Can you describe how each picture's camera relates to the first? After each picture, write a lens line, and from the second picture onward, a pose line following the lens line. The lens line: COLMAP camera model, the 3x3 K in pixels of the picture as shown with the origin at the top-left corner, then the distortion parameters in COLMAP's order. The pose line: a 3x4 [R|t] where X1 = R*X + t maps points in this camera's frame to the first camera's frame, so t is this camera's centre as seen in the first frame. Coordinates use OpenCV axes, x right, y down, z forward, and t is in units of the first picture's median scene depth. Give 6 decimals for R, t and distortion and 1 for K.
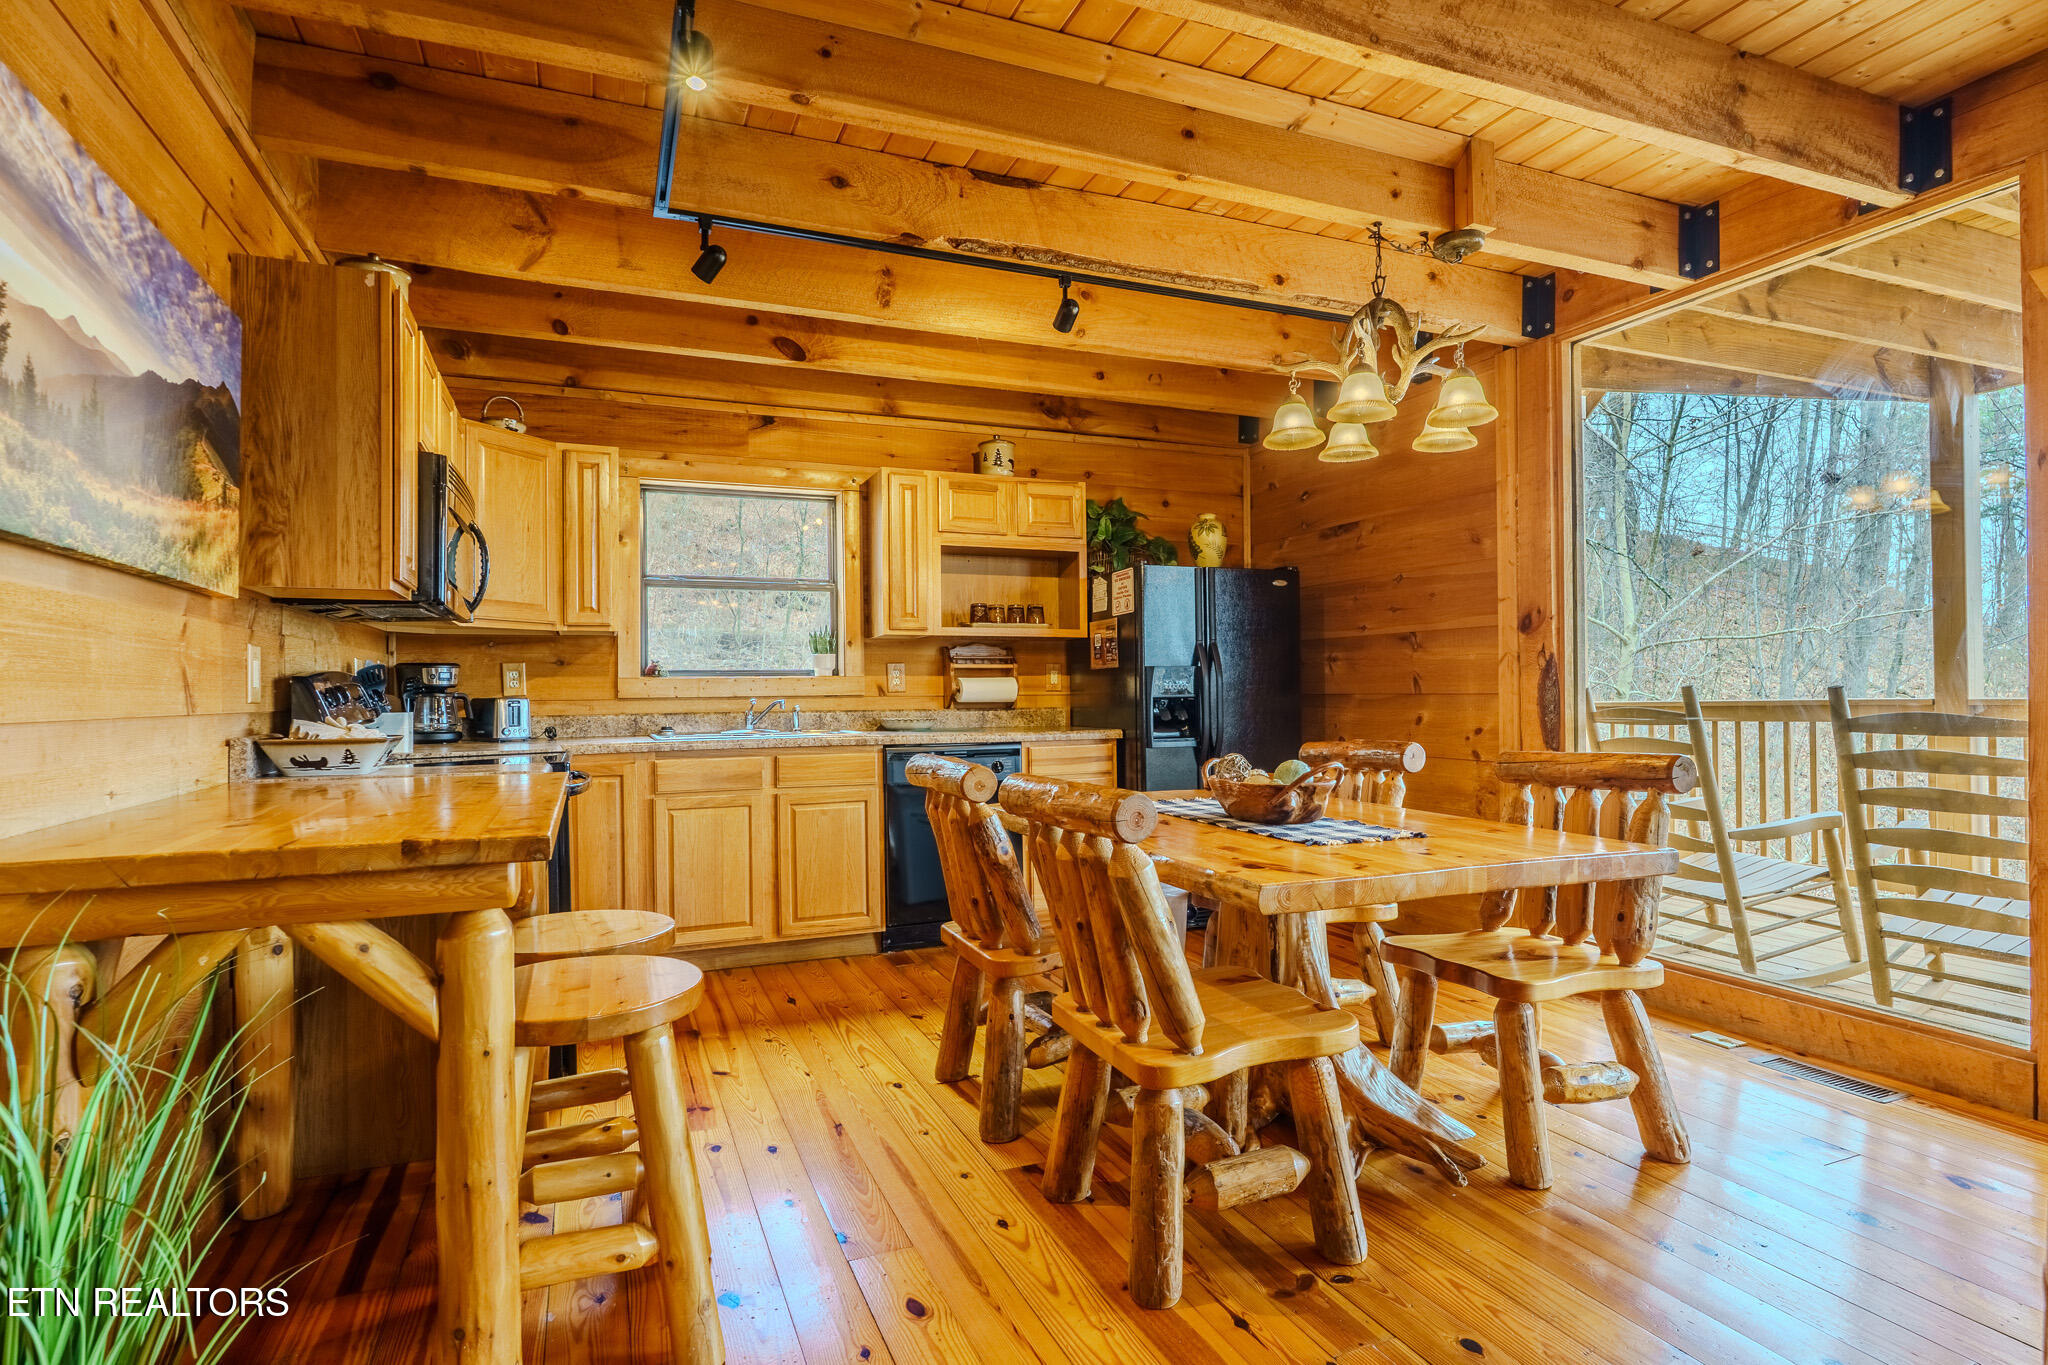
lens RADIAL K [[1009.4, 0, 1095.8], [0, 1009.4, 693.1], [0, 0, 1]] dist [-0.000025, -0.000514]
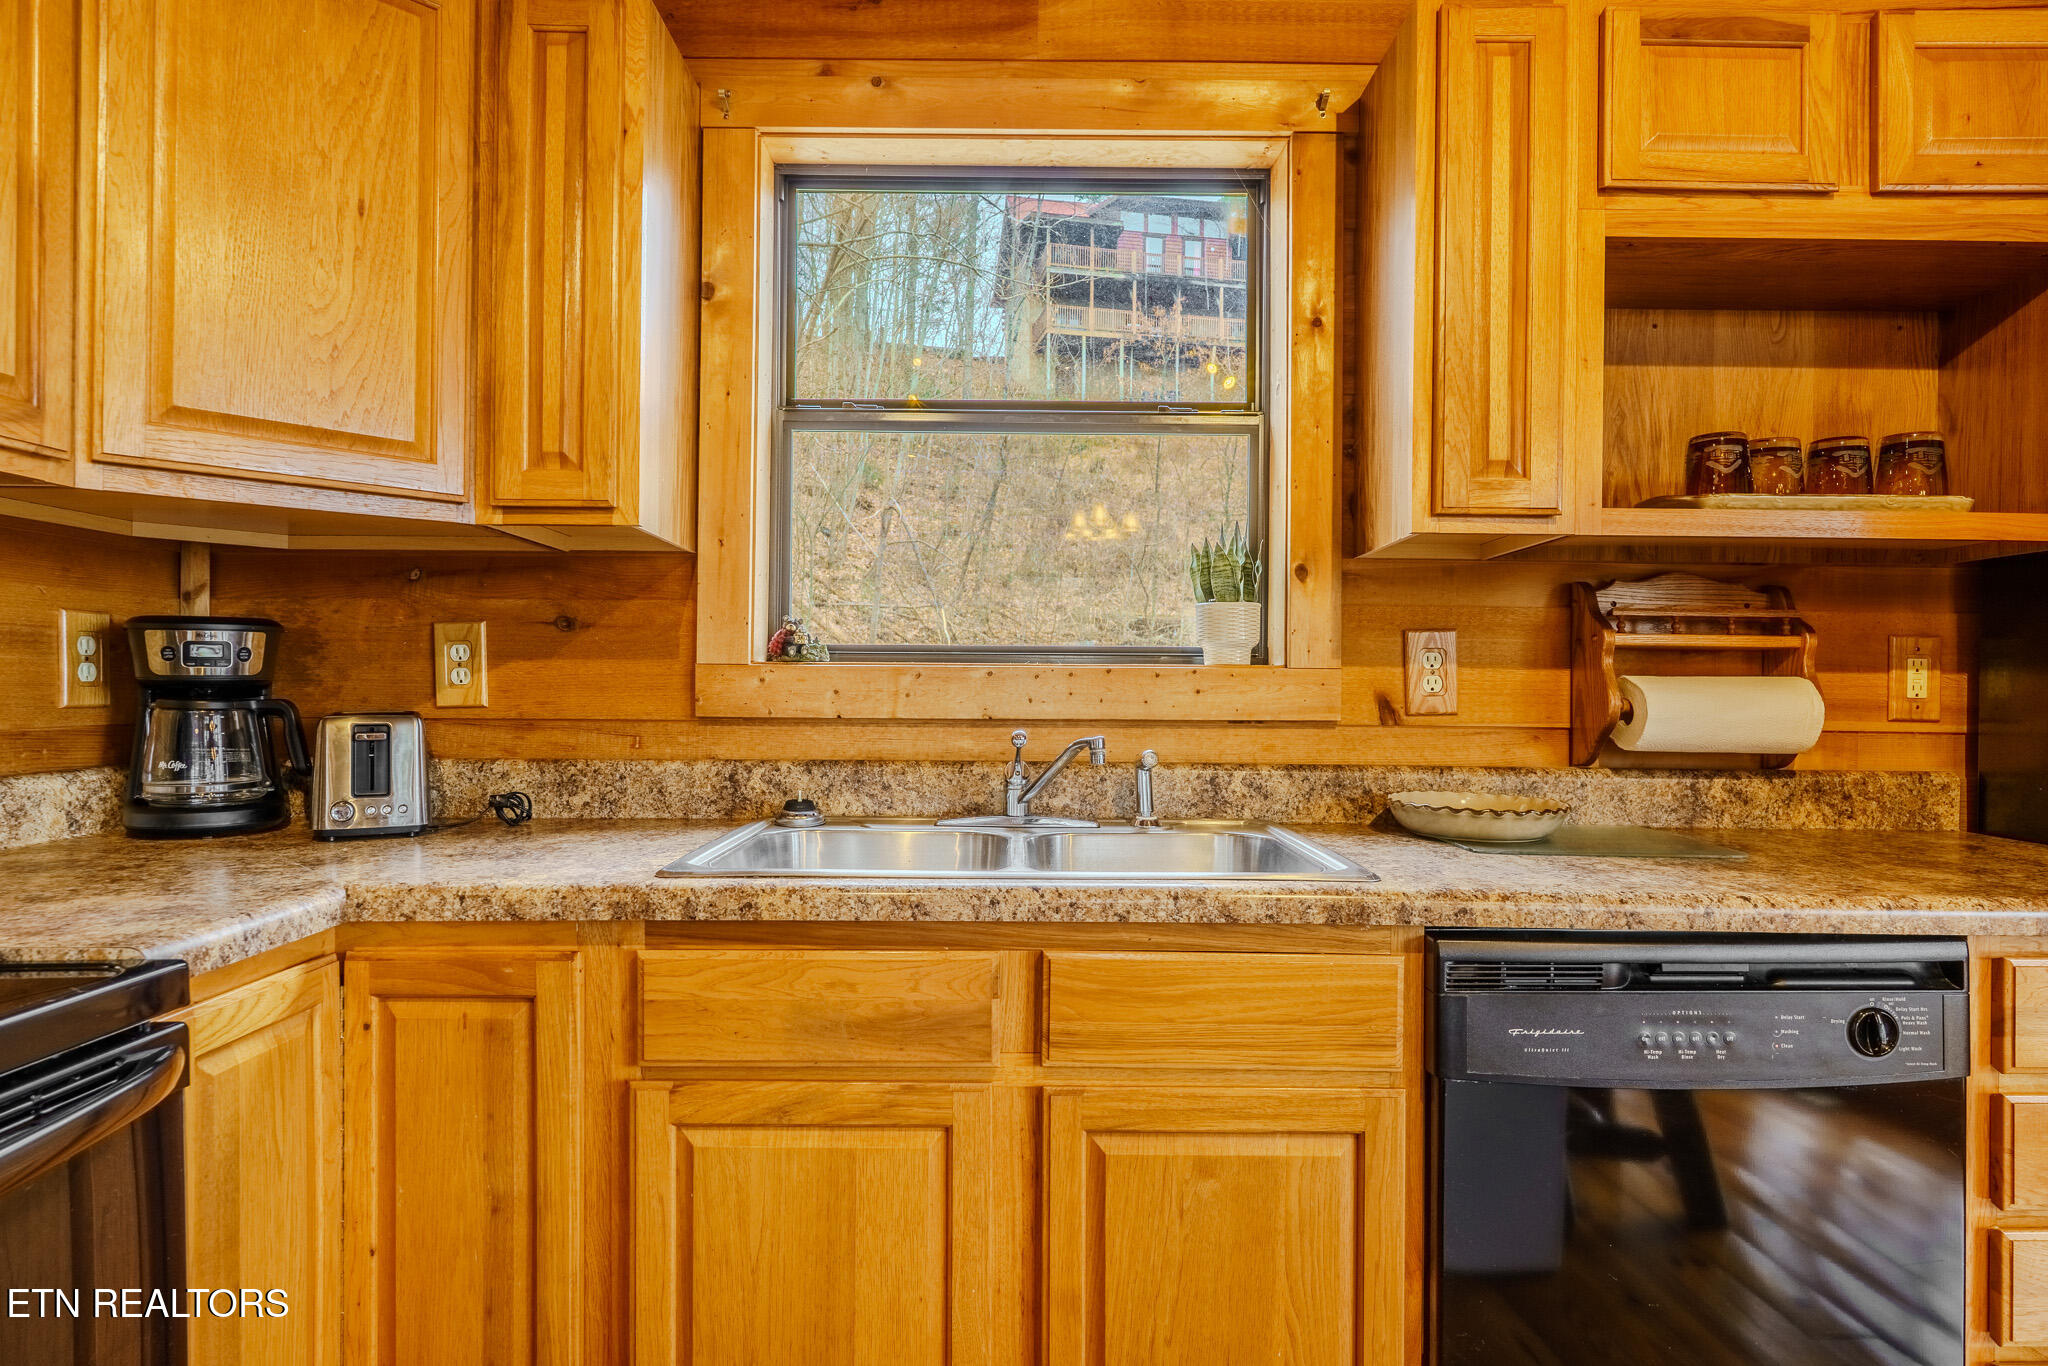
lens RADIAL K [[1136.5, 0, 1074.4], [0, 1136.5, 695.4], [0, 0, 1]] dist [0.000051, -0.000394]
pose [[0.915727, 0.021065, -0.401248, -0.166077], [-0.018382, 0.999776, 0.010536, -0.010012], [0.401380, -0.002273, 0.915909, 0.644759]]
